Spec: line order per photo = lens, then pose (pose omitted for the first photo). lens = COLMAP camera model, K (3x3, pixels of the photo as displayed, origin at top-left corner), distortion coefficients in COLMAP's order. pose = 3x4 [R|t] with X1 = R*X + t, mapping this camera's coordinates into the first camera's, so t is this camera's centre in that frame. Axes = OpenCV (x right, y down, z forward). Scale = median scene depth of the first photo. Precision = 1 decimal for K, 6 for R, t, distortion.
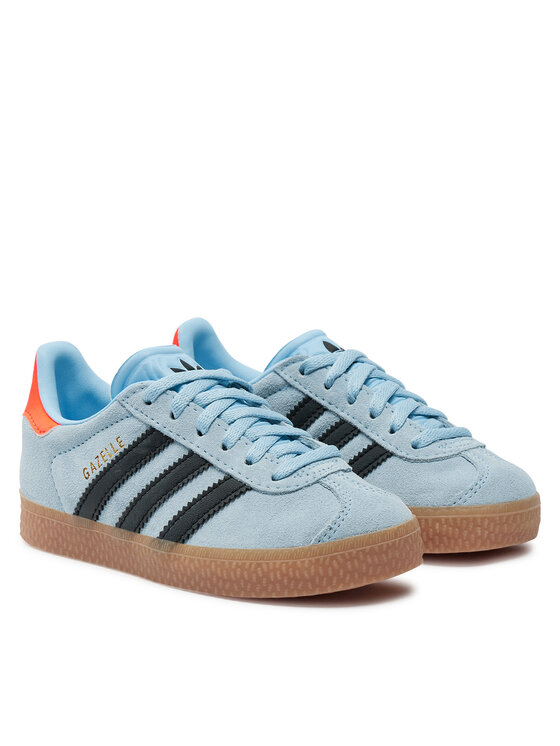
lens RADIAL K [[2177.2, 0, 280.0], [0, 2177.2, 373.0], [0, 0, 1]] dist [0.006948, 0.001609]
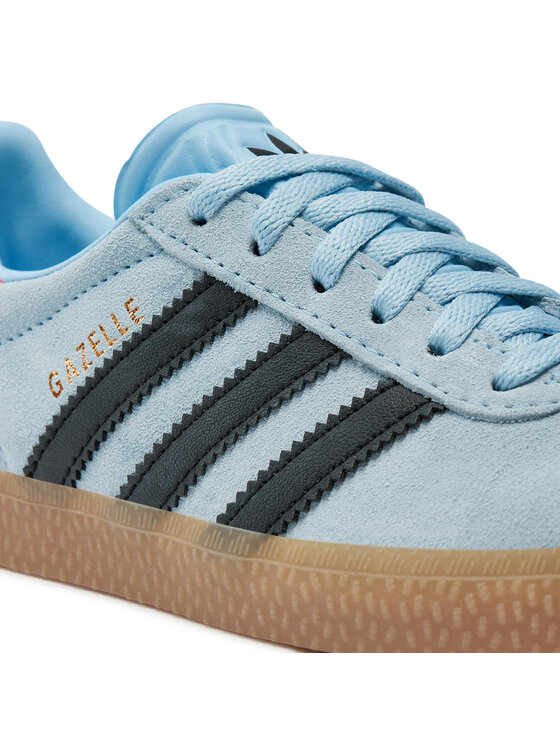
lens RADIAL K [[1984.2, 0, 280.0], [0, 1984.2, 373.0], [0, 0, 1]] dist [-0.067491, -0.685694]
pose [[0.999106, 0.011018, 0.040820, -0.060676], [-0.009934, 0.999595, -0.026649, 0.055791], [-0.041097, 0.026219, 0.998811, 0.600086]]
